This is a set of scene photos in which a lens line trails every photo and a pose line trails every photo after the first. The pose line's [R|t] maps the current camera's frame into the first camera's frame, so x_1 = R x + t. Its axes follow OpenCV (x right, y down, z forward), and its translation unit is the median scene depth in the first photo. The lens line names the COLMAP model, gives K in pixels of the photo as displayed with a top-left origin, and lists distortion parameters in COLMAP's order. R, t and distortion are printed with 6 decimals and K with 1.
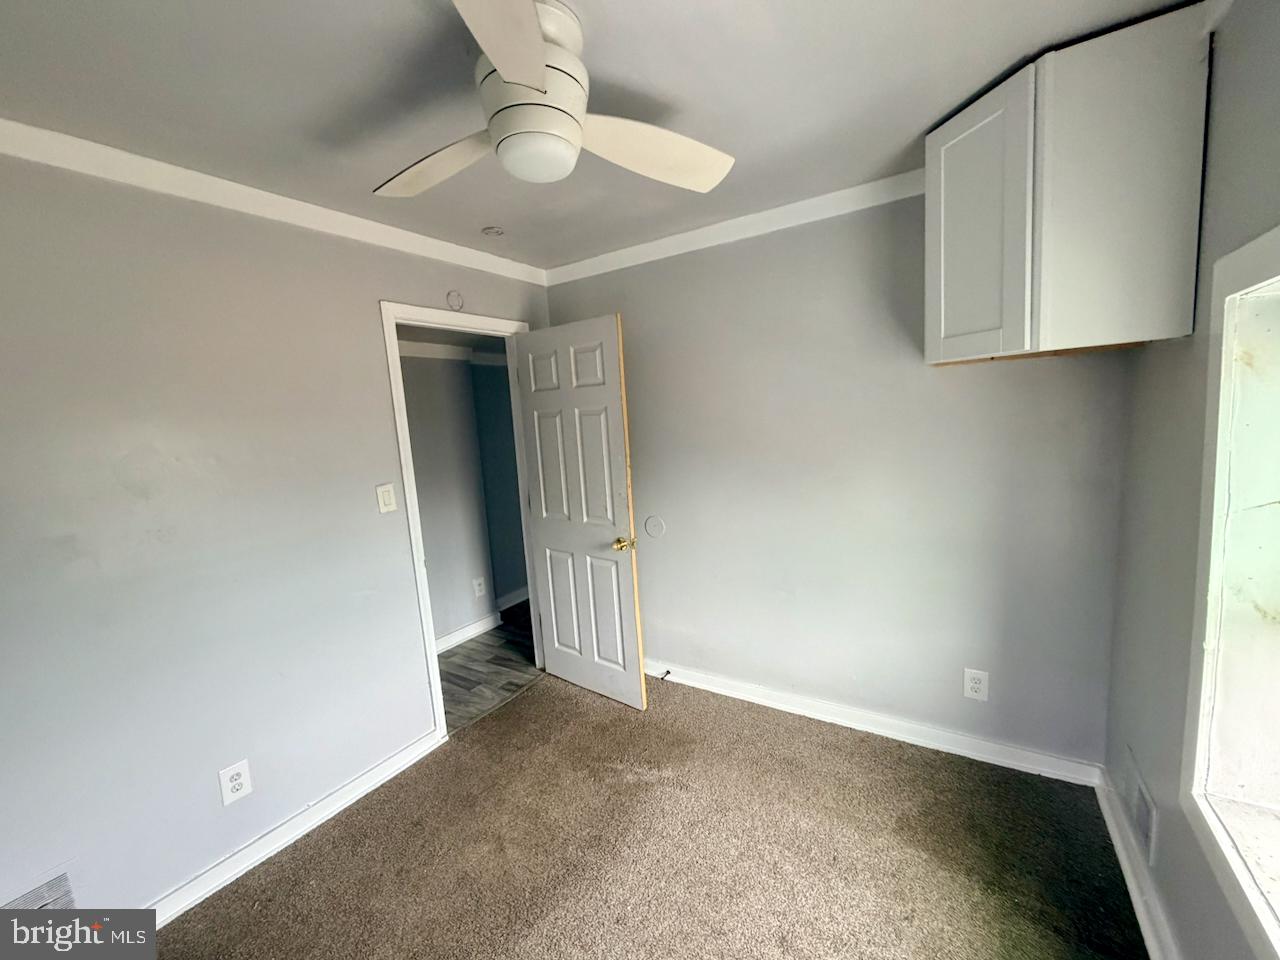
lens RADIAL K [[518.0, 0, 639.4], [0, 518.0, 476.8], [0, 0, 1]] dist [0.000362, -0.000260]
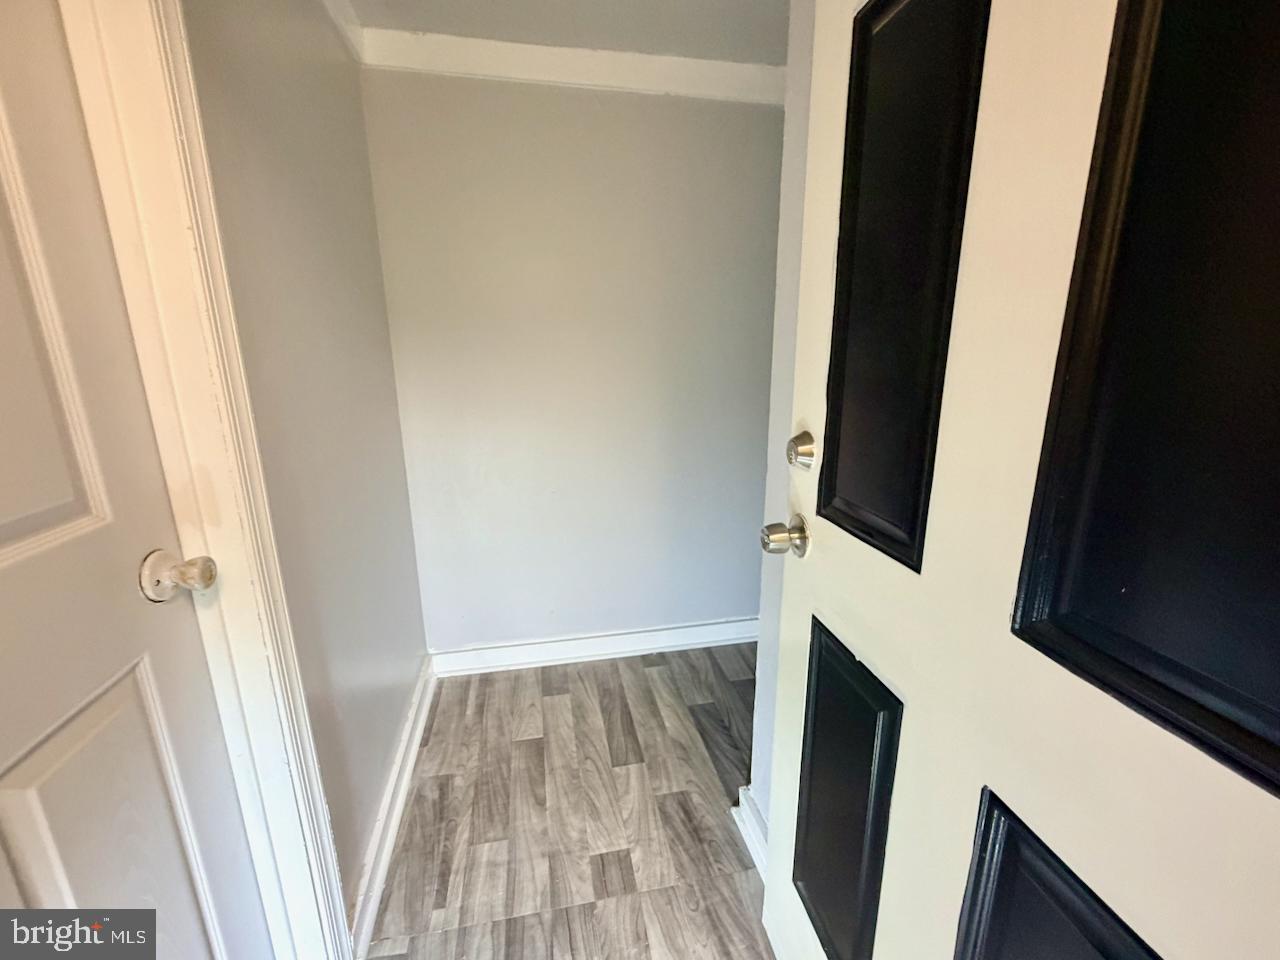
lens RADIAL K [[518.0, 0, 636.9], [0, 518.0, 478.7], [0, 0, 1]] dist [0.000362, -0.000260]
pose [[0.707429, 0.220415, -0.671537, -0.043756], [-0.120266, 0.973813, 0.192935, 0.049929], [0.696477, -0.055725, 0.715412, 0.891348]]
